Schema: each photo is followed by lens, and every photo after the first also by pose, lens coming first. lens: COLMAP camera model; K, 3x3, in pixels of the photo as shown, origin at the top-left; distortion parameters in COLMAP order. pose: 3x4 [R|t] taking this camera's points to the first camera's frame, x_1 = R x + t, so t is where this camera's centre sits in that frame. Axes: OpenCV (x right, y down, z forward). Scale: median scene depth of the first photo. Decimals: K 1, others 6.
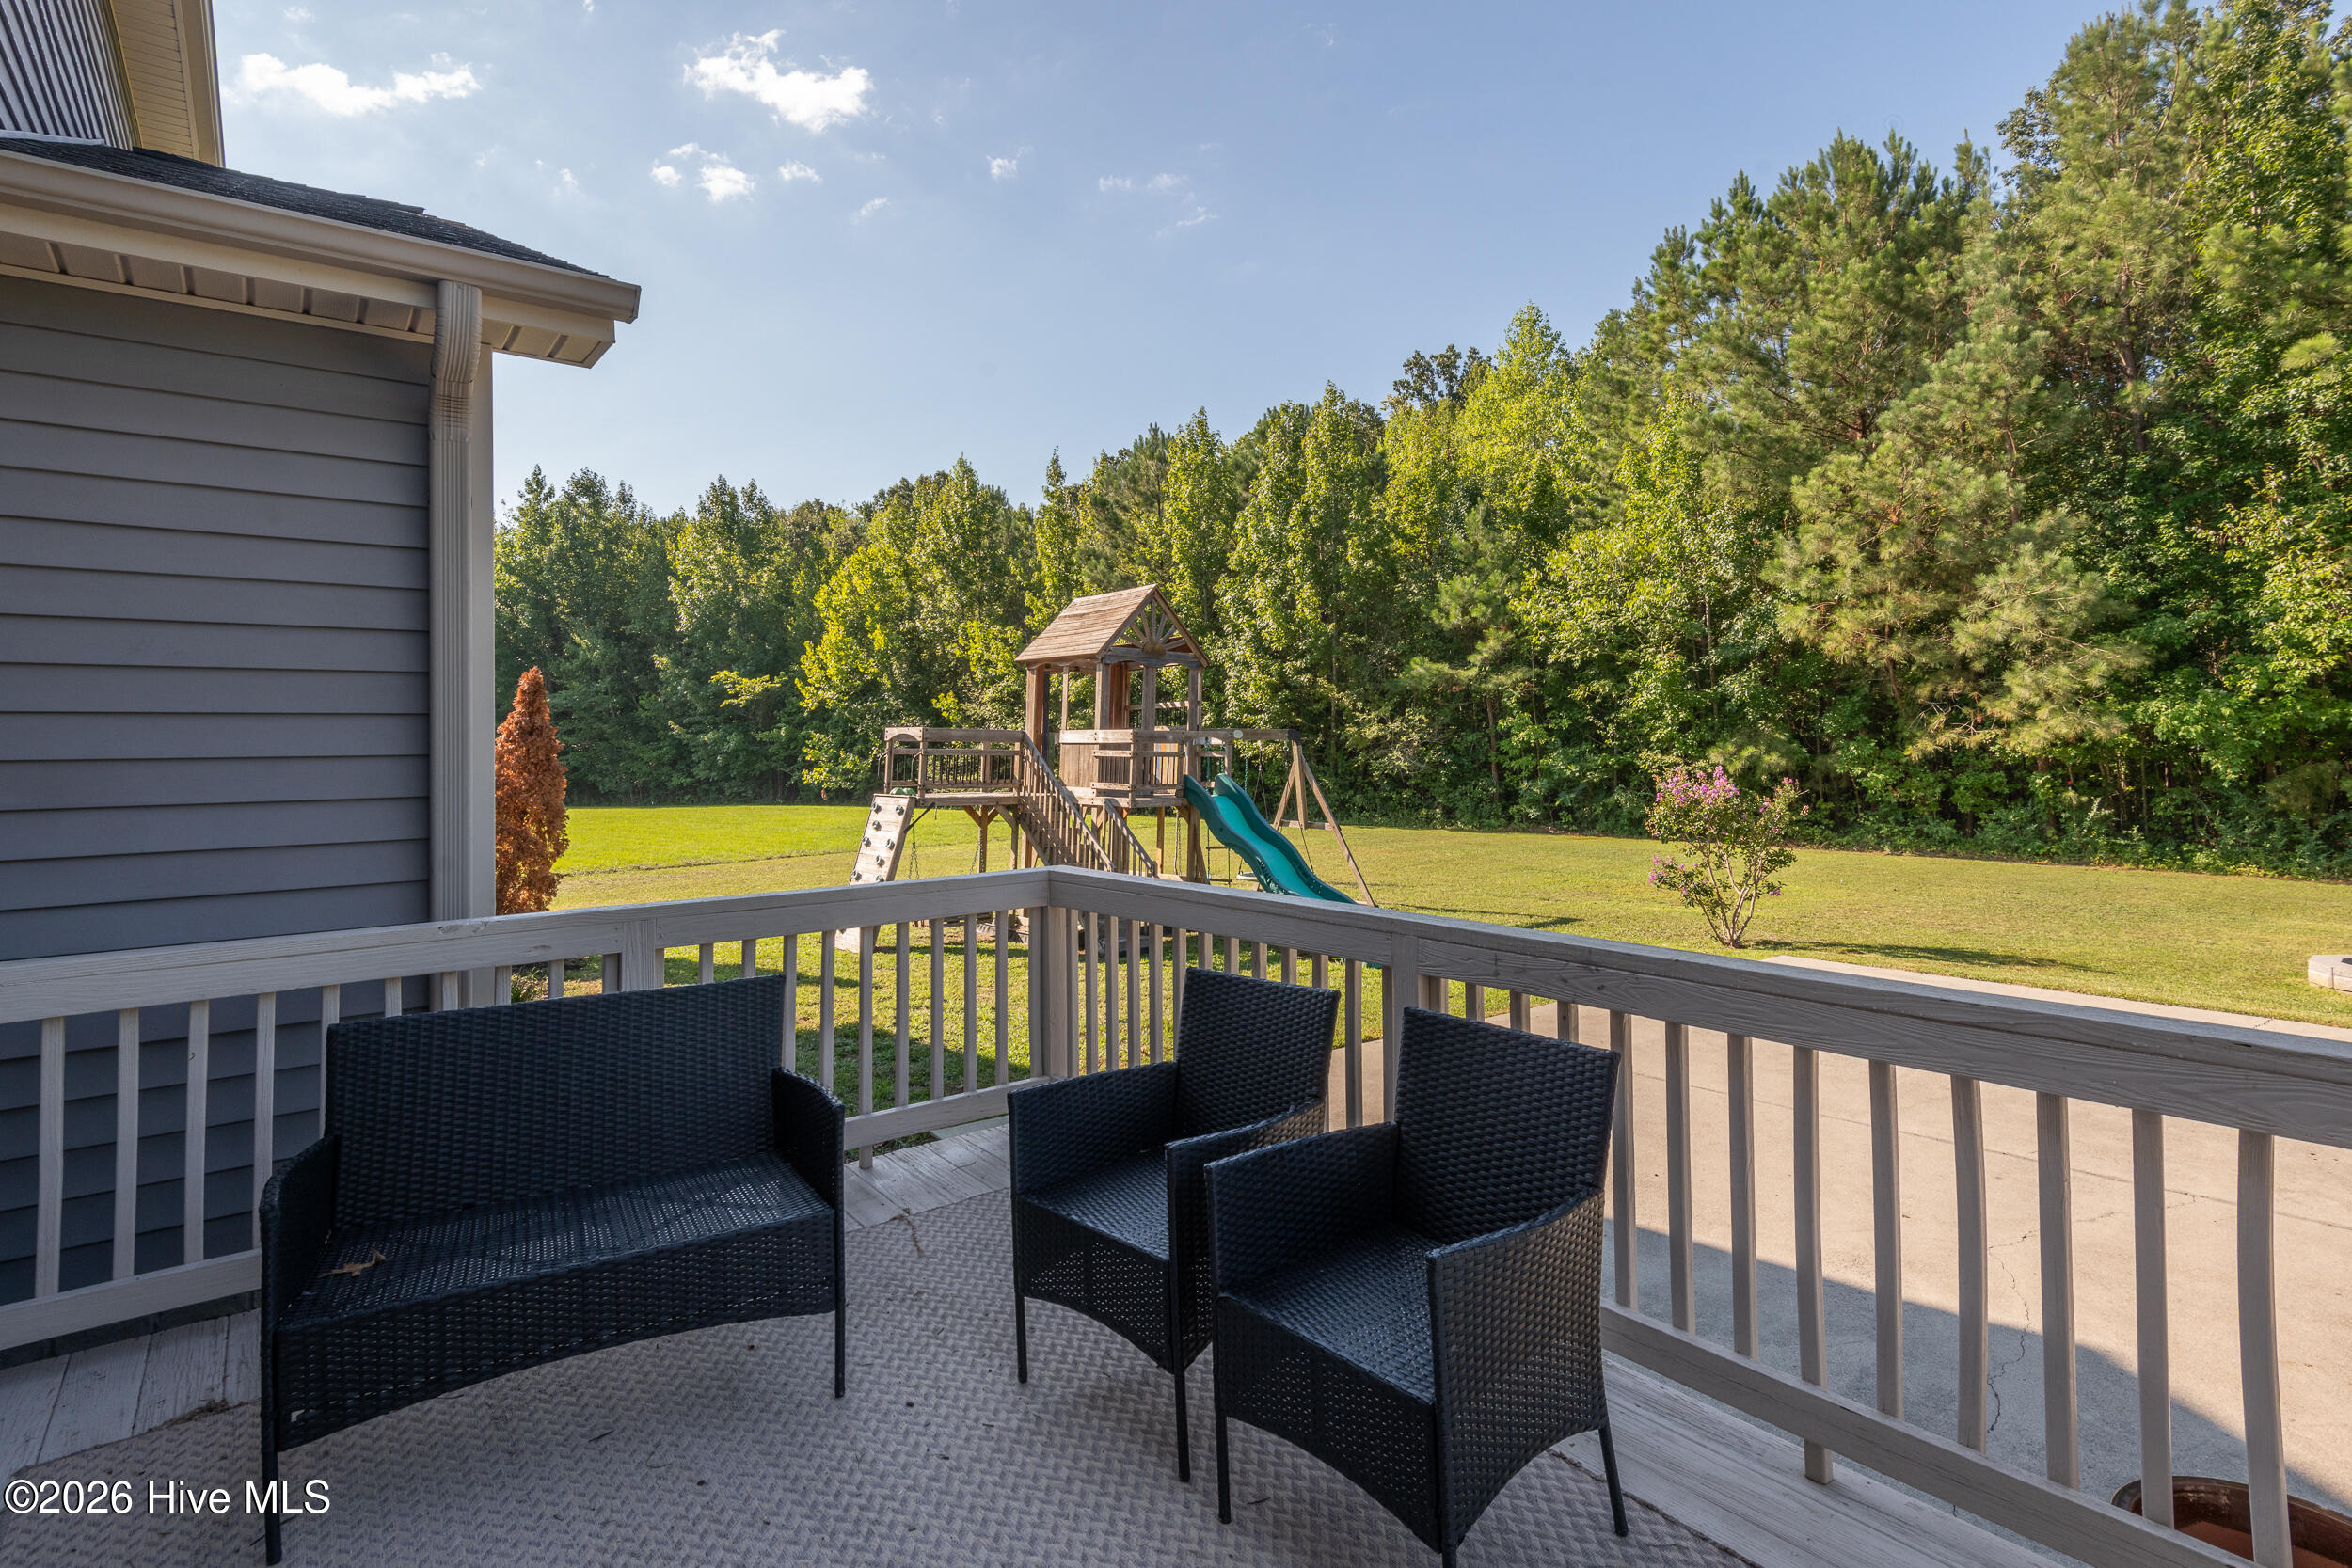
lens RADIAL K [[1082.7, 0, 1215.8], [0, 1082.7, 709.0], [0, 0, 1]] dist [0.018254, -0.021925]
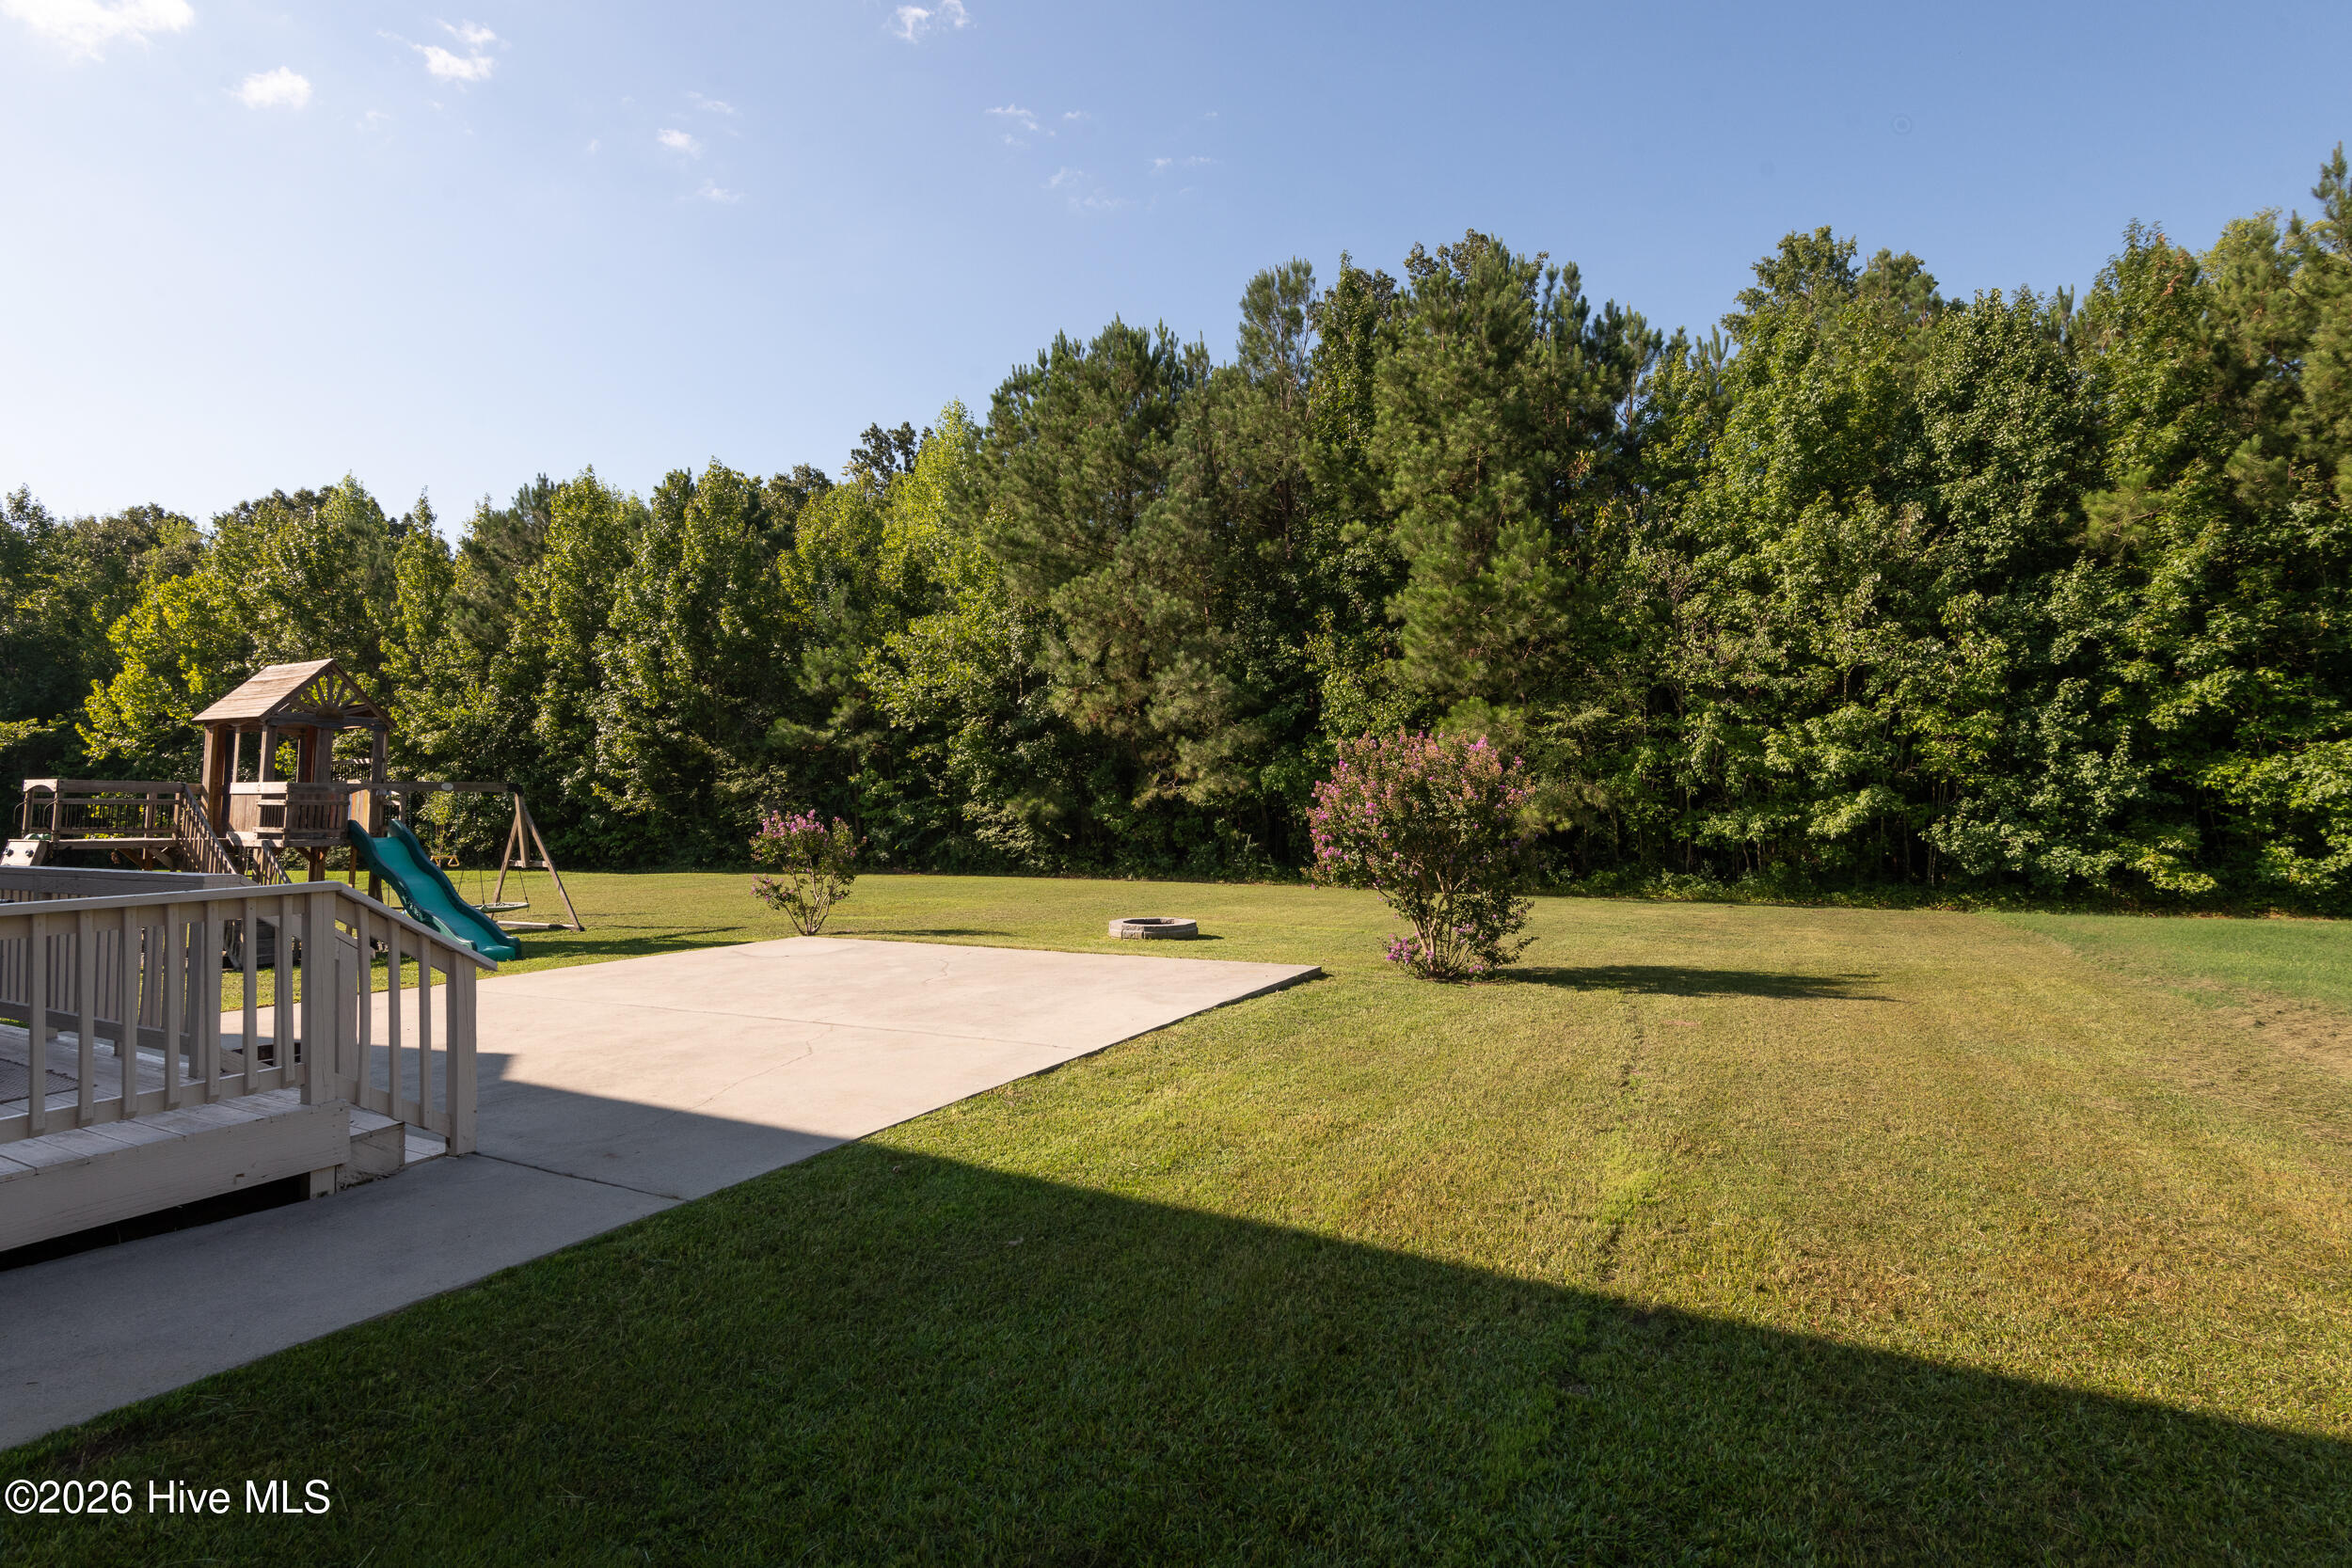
lens RADIAL K [[1051.2, 0, 1108.3], [0, 1051.2, 765.6], [0, 0, 1]] dist [0.010164, -0.012398]
pose [[0.926905, 0.010149, 0.375158, 0.111460], [-0.010254, 0.999946, -0.001716, -0.002271], [-0.375155, -0.002257, 0.926959, -0.146429]]
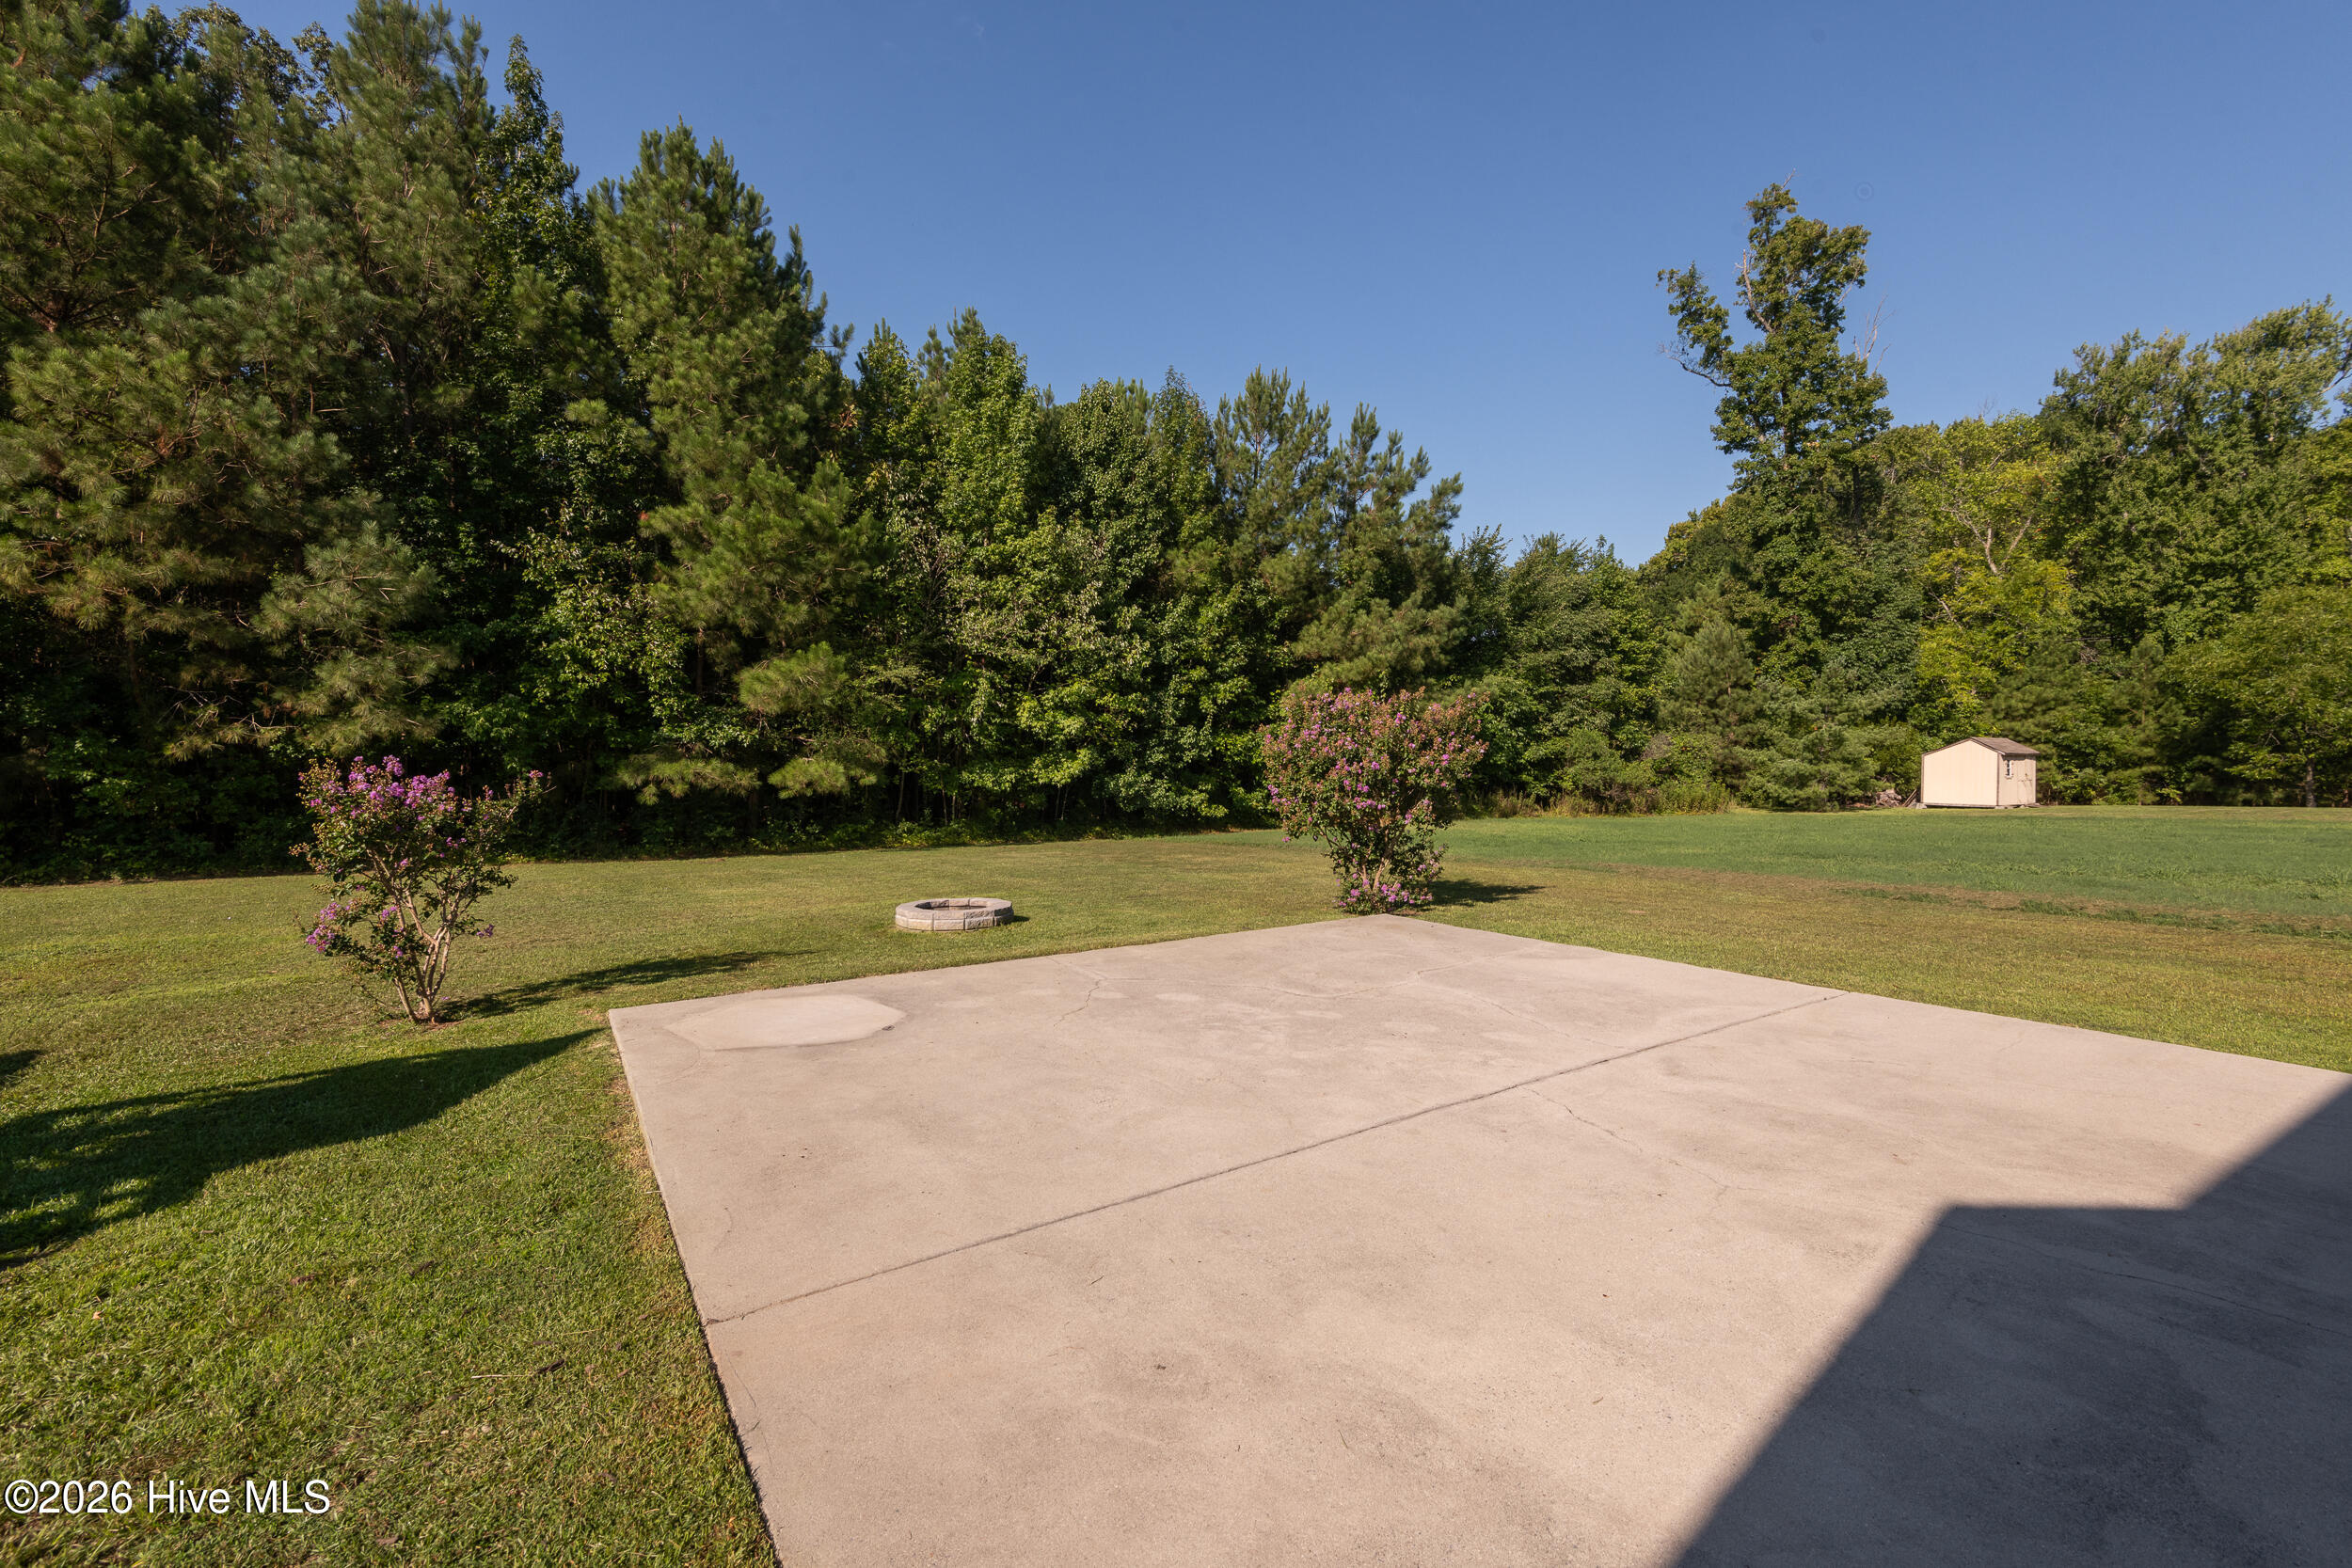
lens RADIAL K [[1043.1, 0, 1176.0], [0, 1043.1, 784.0], [0, 0, 1]] dist [-0.001084, -0.007705]
pose [[0.098890, -0.021592, 0.994864, -0.041670], [-0.041391, 0.998810, 0.025792, 0.012080], [-0.994237, -0.043729, 0.097878, 0.164350]]
